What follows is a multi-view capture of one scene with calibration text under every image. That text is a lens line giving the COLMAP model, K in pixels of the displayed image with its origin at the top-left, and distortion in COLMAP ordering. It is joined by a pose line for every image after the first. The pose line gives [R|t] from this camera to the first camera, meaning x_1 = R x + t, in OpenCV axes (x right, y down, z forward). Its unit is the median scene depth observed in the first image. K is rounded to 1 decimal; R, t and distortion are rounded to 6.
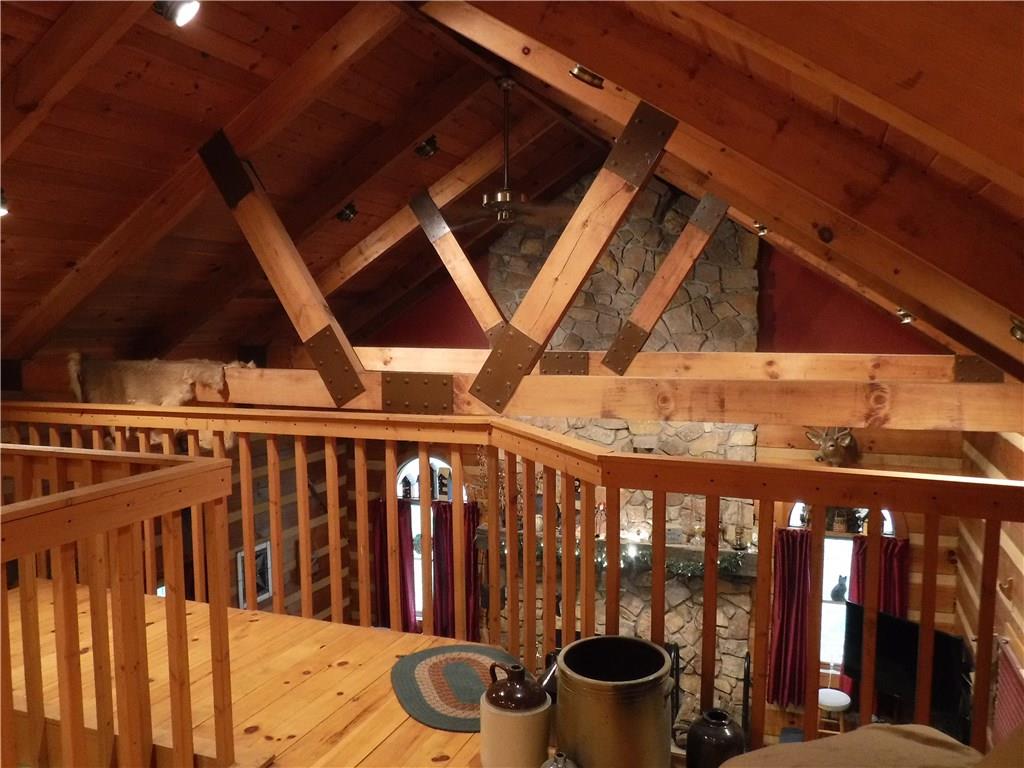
lens RADIAL K [[835.5, 0, 523.2], [0, 835.5, 378.1], [0, 0, 1]] dist [-0.098199, 0.047699]
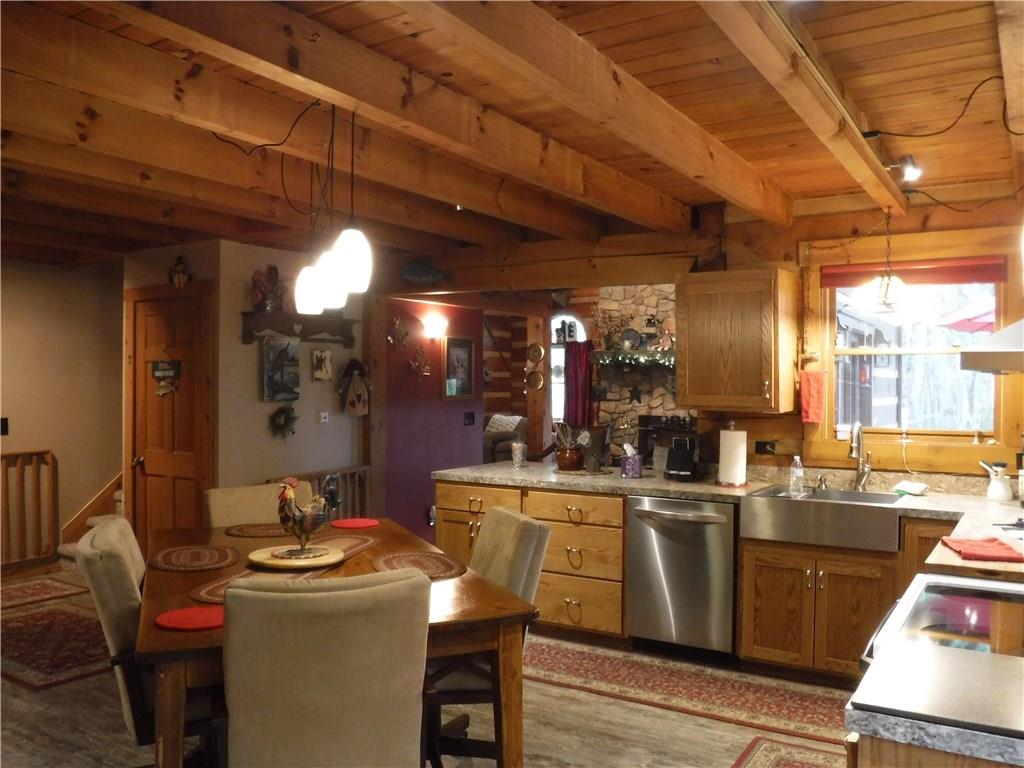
lens RADIAL K [[835.5, 0, 522.4], [0, 835.5, 365.9], [0, 0, 1]] dist [-0.098199, 0.047699]
pose [[0.977869, 0.001494, -0.209213, 0.172592], [-0.019468, 0.996286, -0.083876, 0.392881], [0.208311, 0.086093, 0.974266, -0.657746]]
